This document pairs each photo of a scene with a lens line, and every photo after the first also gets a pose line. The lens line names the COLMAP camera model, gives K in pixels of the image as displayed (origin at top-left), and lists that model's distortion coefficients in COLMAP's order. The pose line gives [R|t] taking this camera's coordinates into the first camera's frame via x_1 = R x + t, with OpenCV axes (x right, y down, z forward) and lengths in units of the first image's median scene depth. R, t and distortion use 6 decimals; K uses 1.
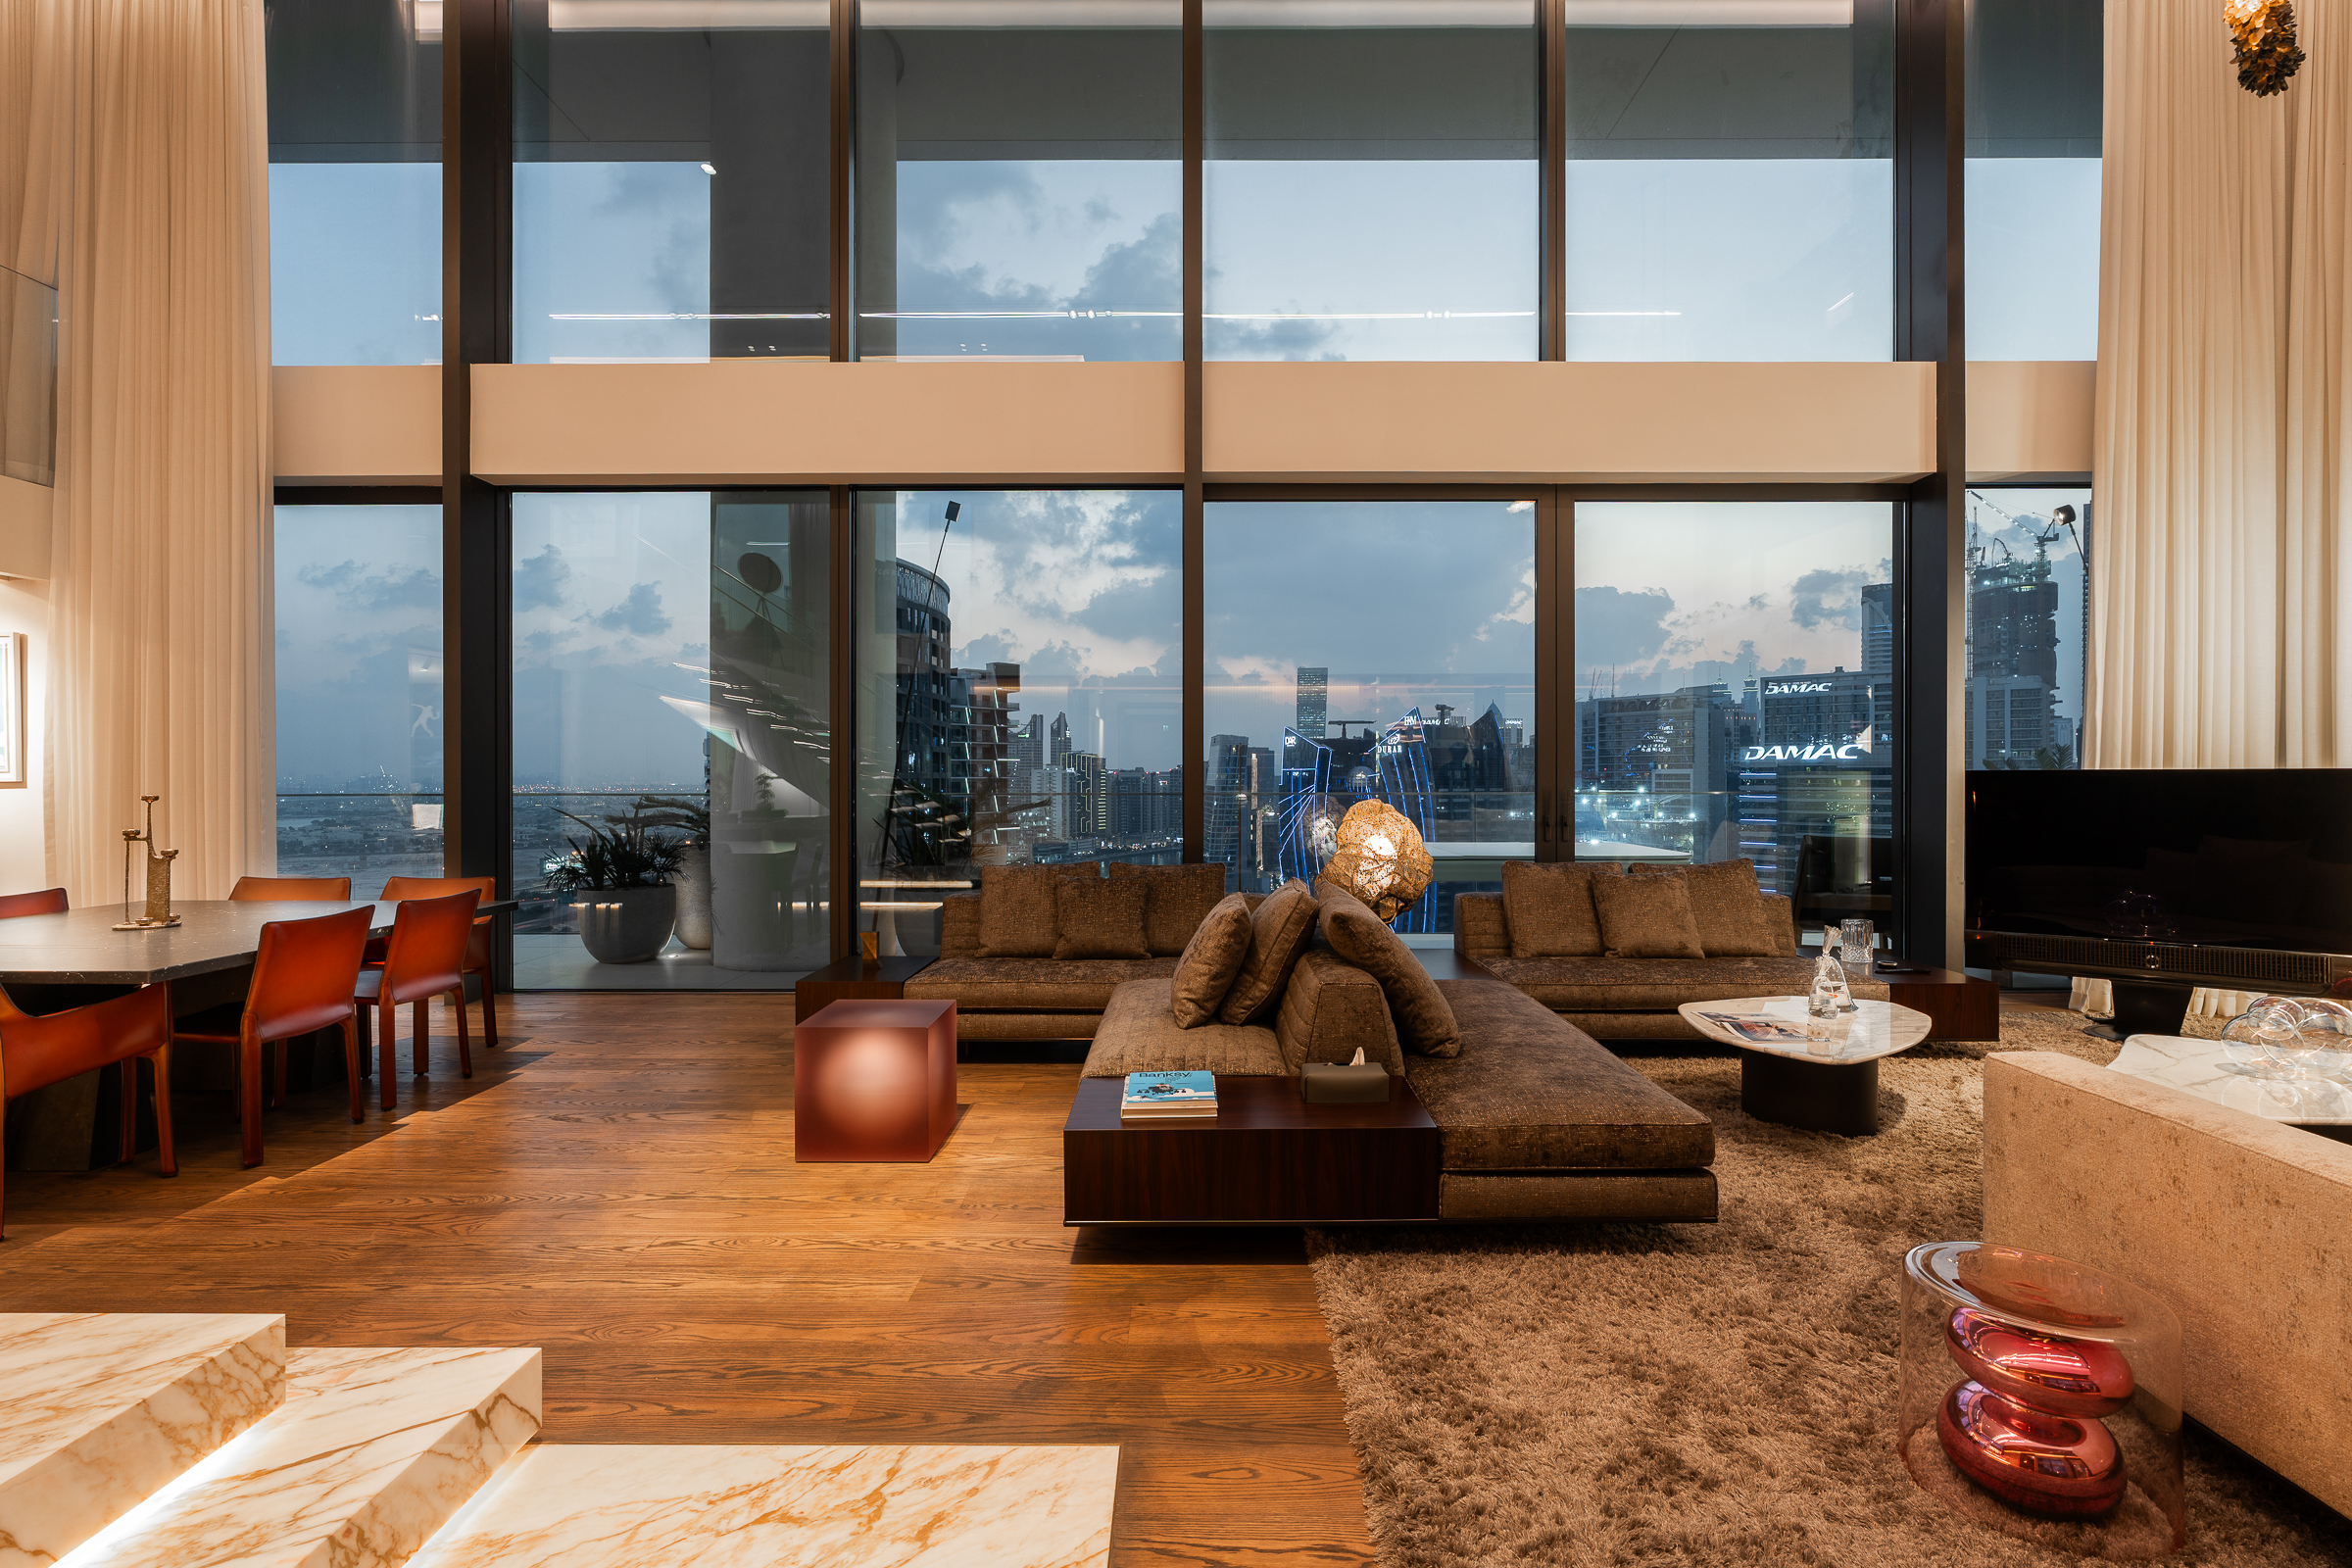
lens RADIAL K [[1096.6, 0, 1176.0], [0, 1096.6, 784.0], [0, 0, 1]] dist [-0.003821, -0.000325]
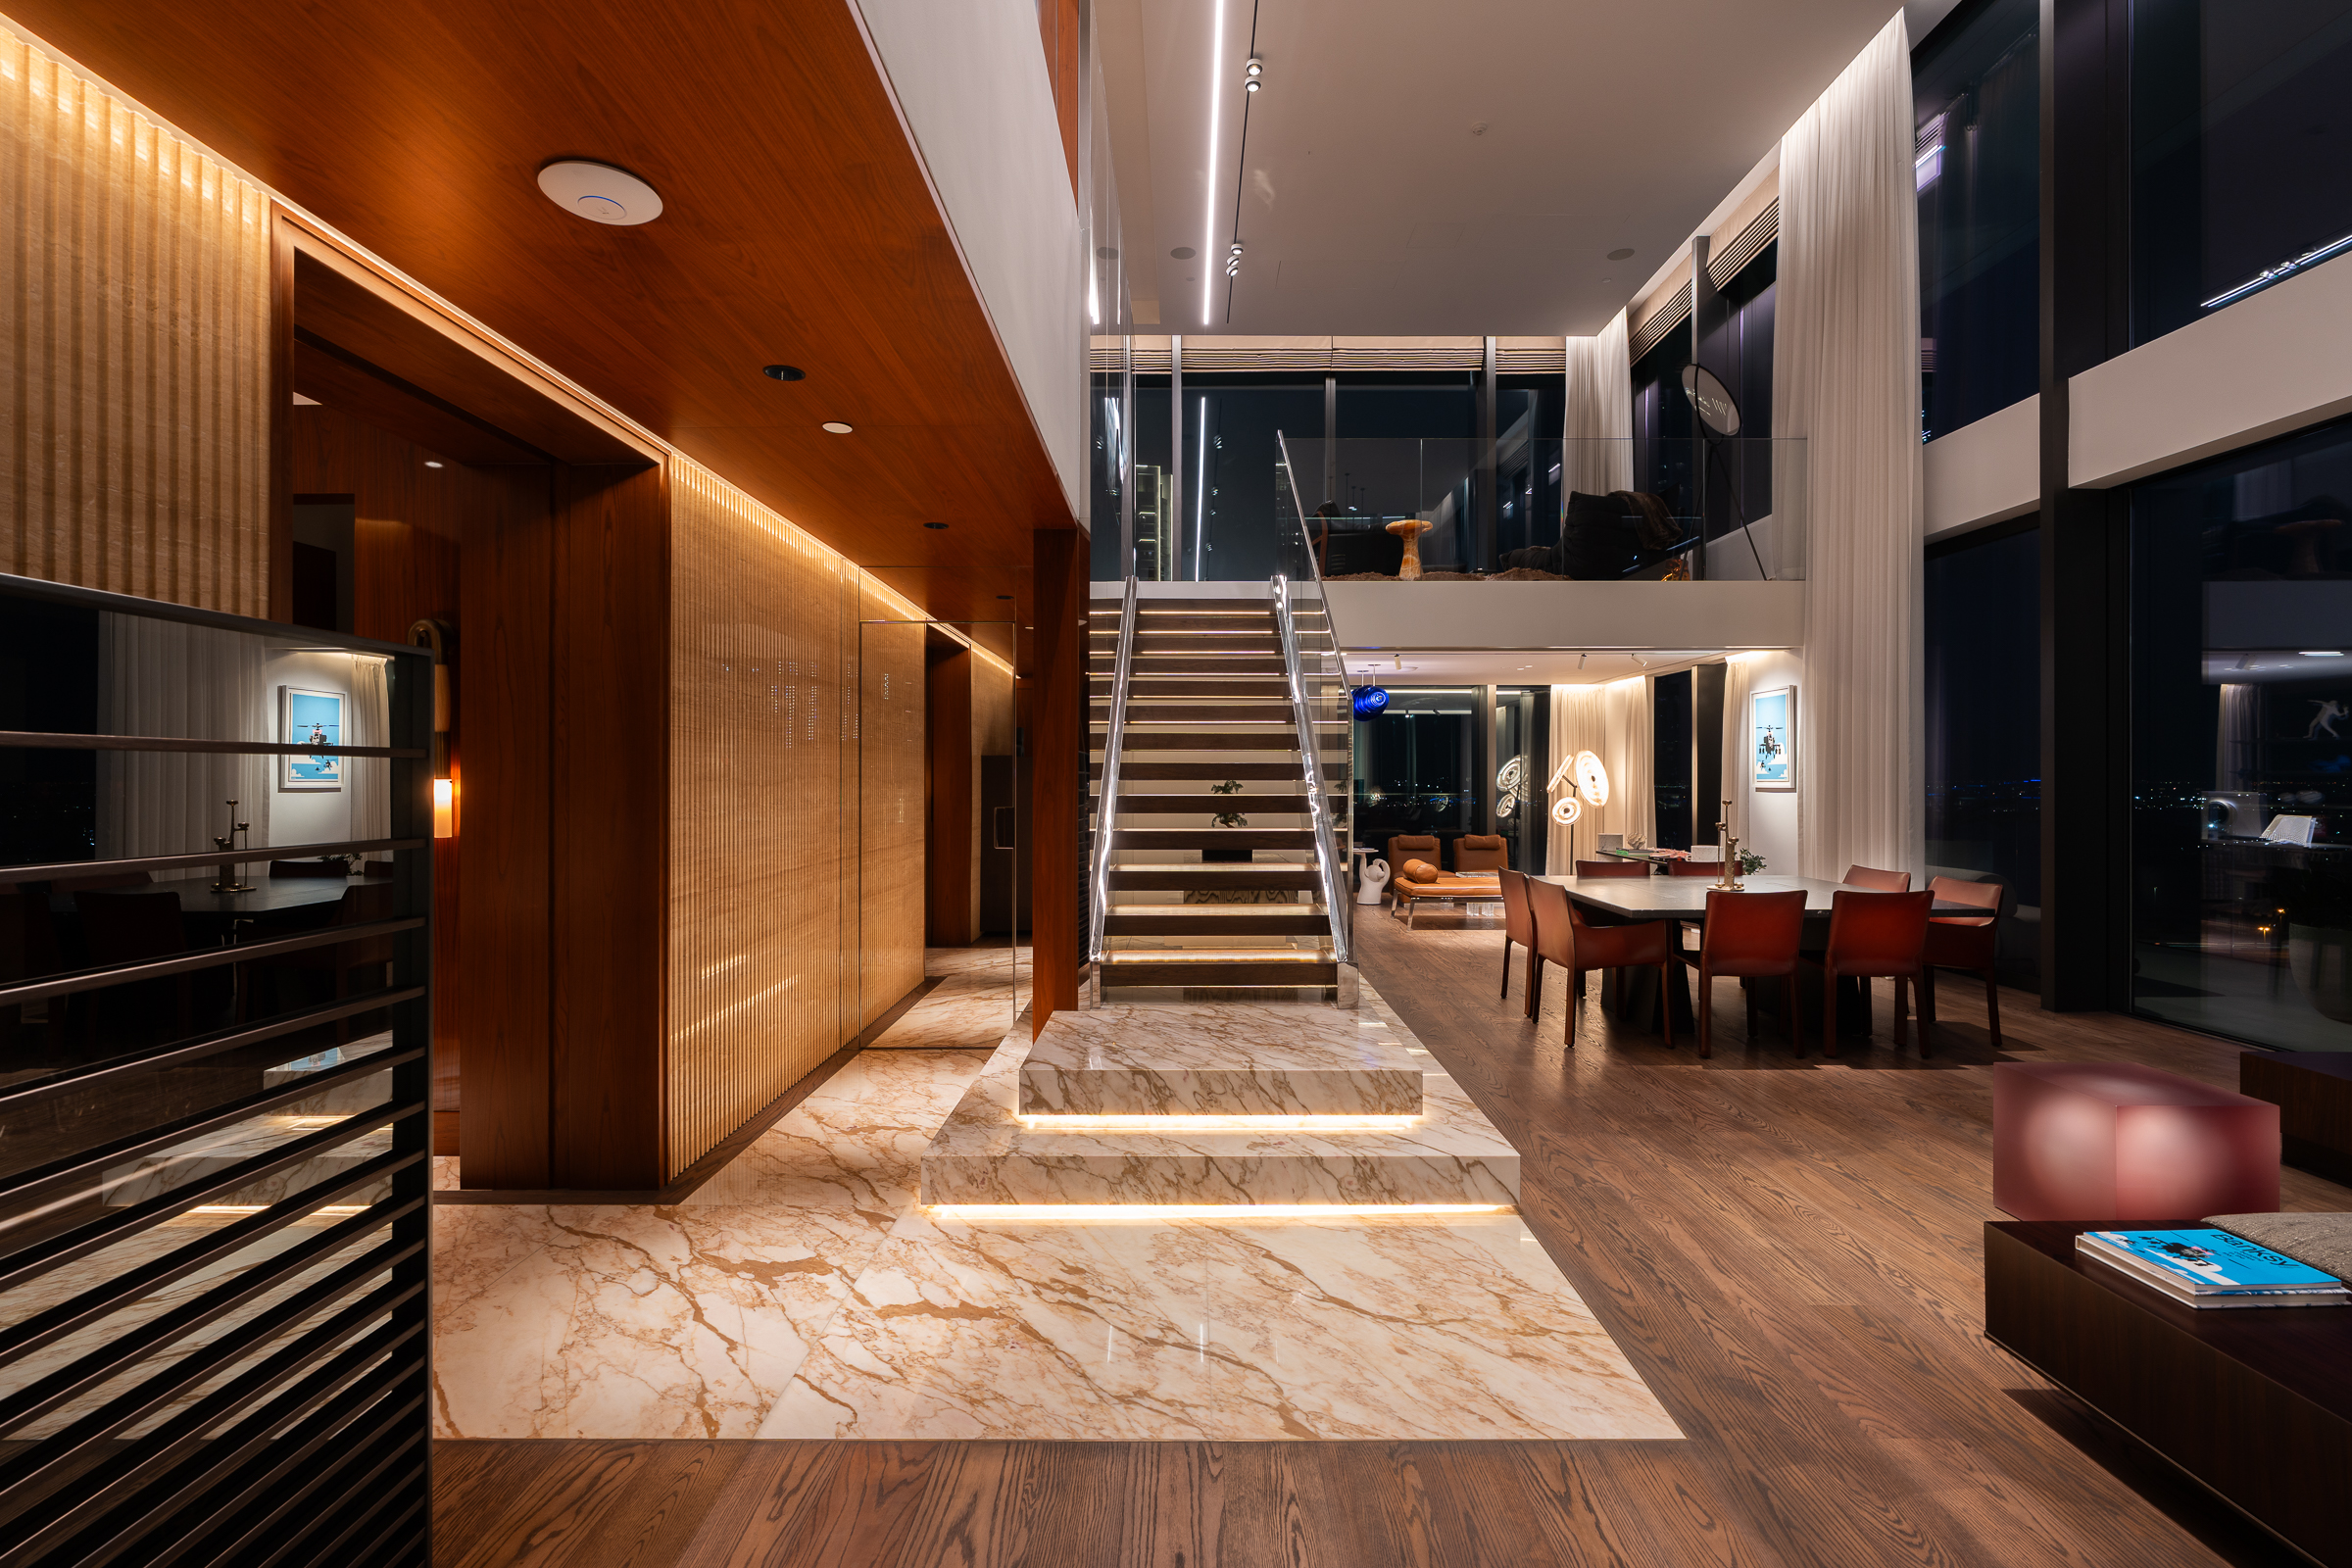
lens RADIAL K [[1096.6, 0, 1176.0], [0, 1096.6, 784.0], [0, 0, 1]] dist [-0.003821, -0.000325]
pose [[-0.017098, 0.009060, -0.999813, 0.932190], [-0.007932, 0.999926, 0.009197, -0.033662], [0.999822, 0.008088, -0.017025, 0.476223]]
